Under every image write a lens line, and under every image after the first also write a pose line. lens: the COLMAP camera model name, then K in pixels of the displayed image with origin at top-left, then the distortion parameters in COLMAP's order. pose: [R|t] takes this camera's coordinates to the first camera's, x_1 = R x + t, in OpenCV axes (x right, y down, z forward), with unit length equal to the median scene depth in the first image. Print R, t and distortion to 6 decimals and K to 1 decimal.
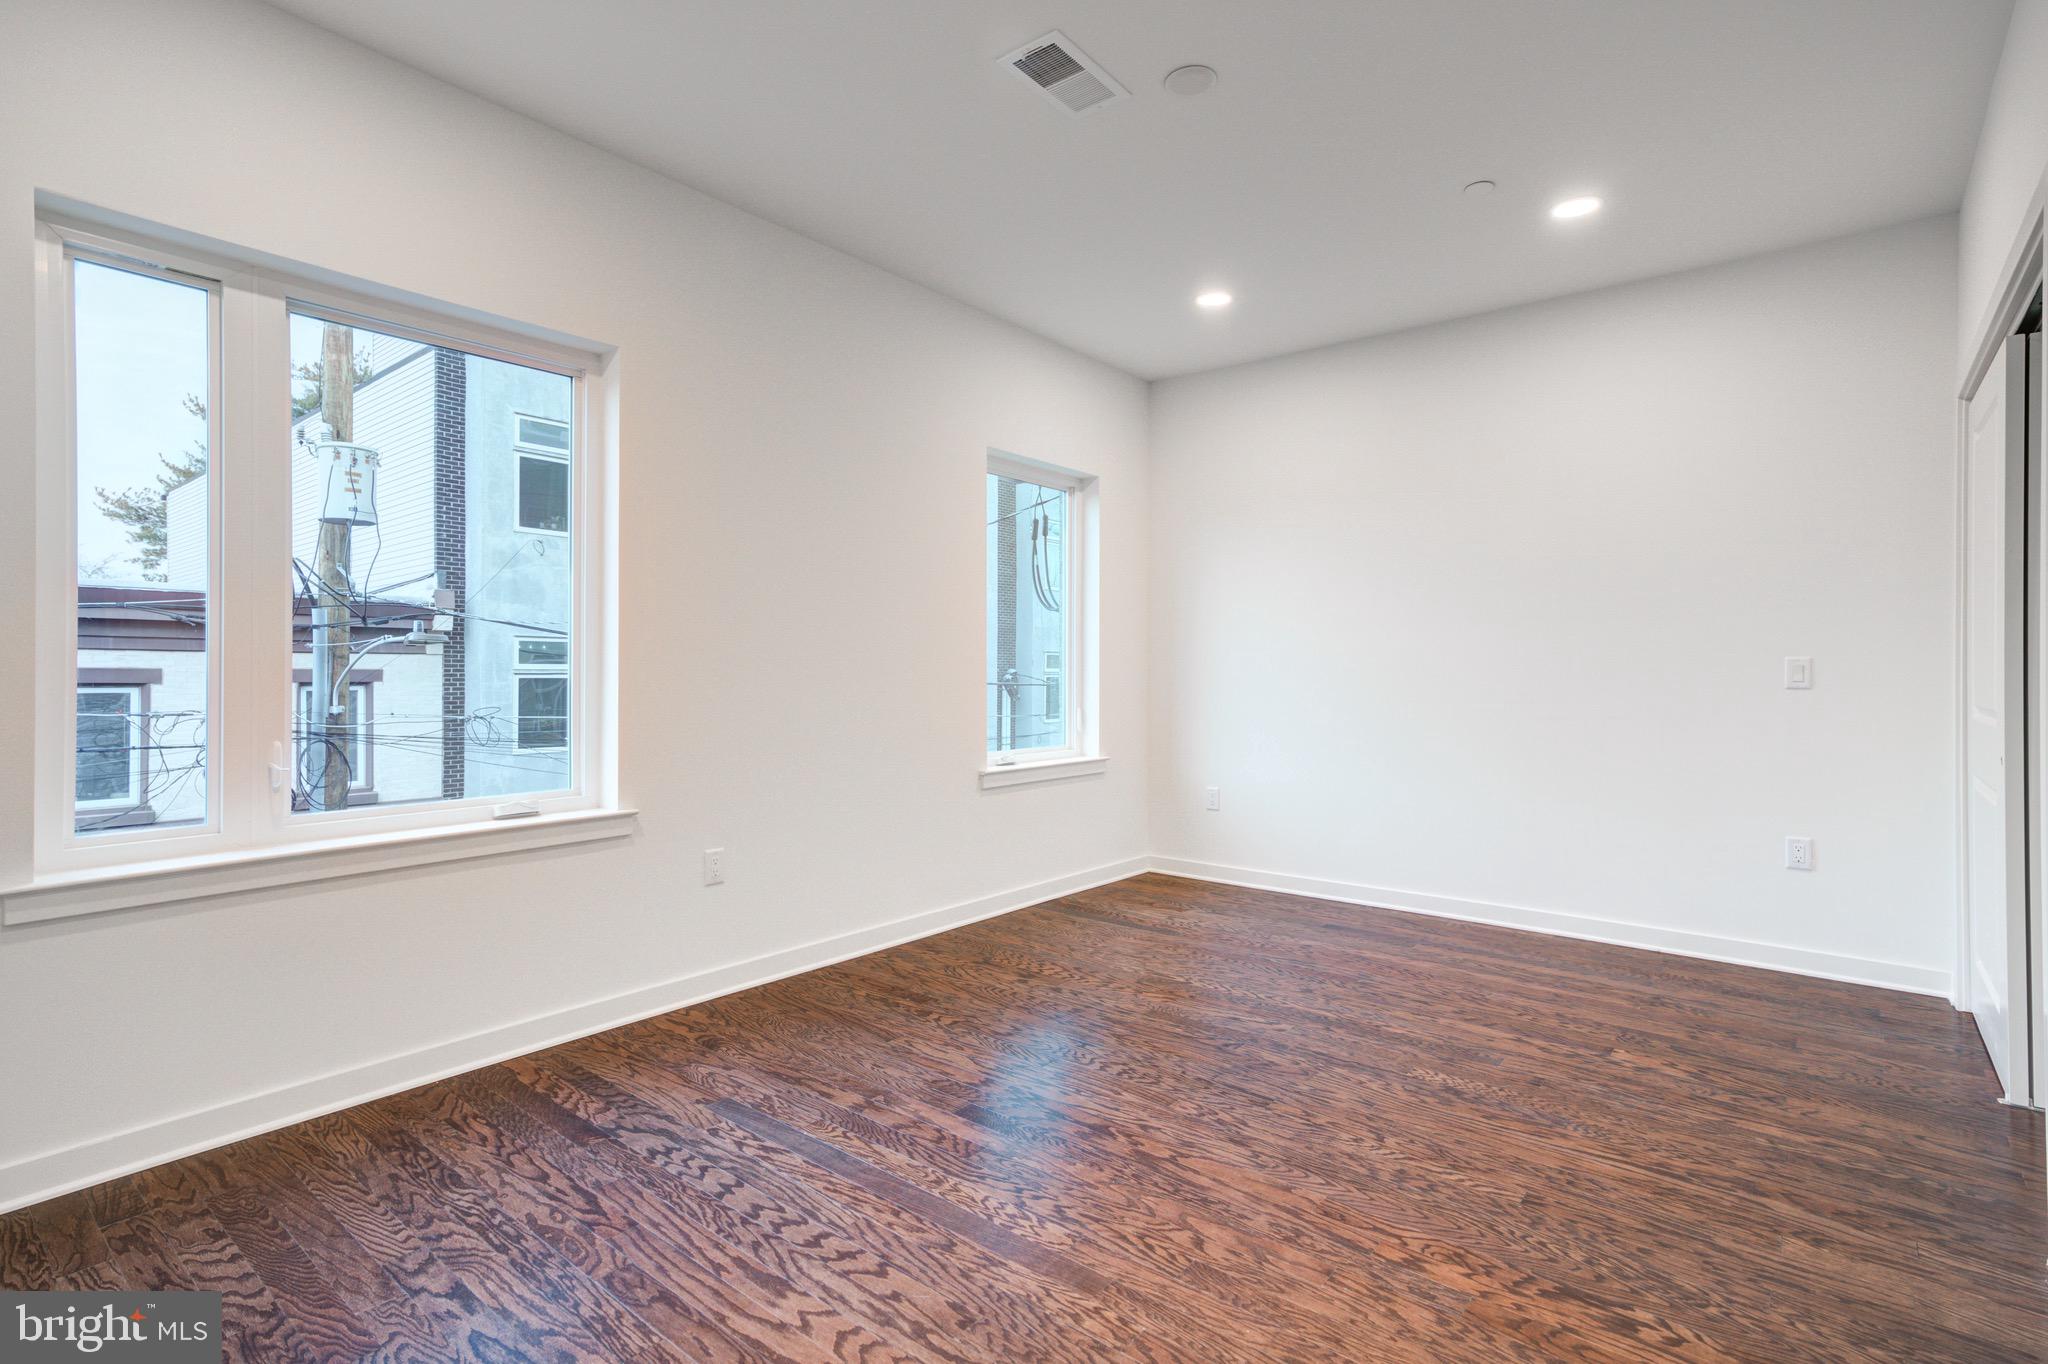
lens RADIAL K [[1003.4, 0, 1024.0], [0, 1003.4, 682.0], [0, 0, 1]] dist [-0.002355, 0.018712]
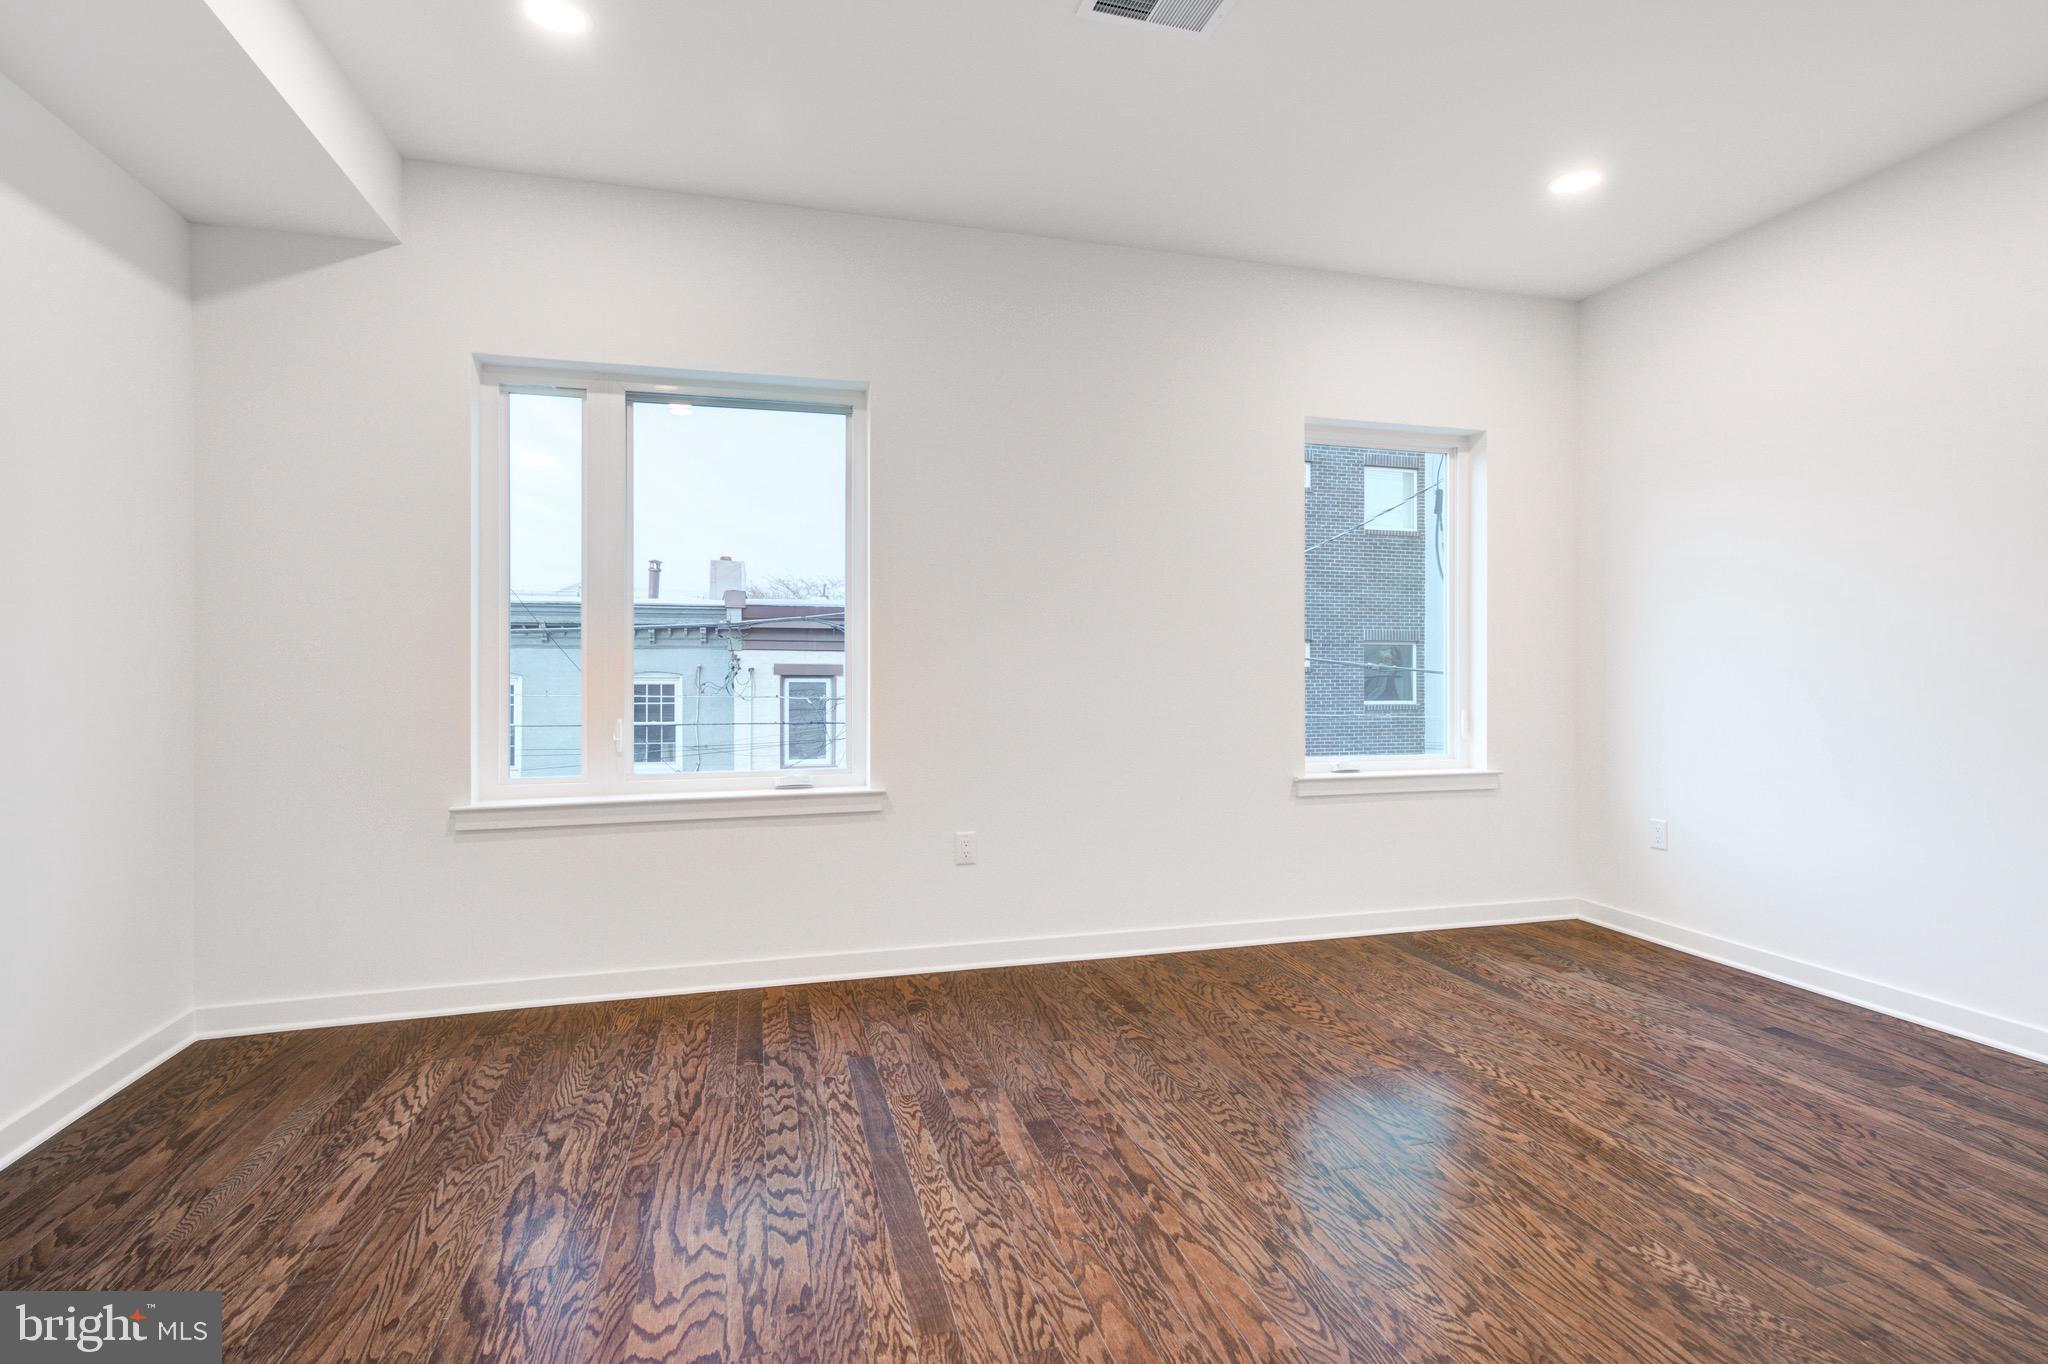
lens RADIAL K [[1008.0, 0, 1035.5], [0, 1008.0, 676.4], [0, 0, 1]] dist [-0.003114, 0.016797]
pose [[0.815165, 0.005742, -0.579200, 0.492840], [-0.005835, 0.999982, 0.001701, -0.002990], [0.579199, 0.001993, 0.815184, 0.208617]]
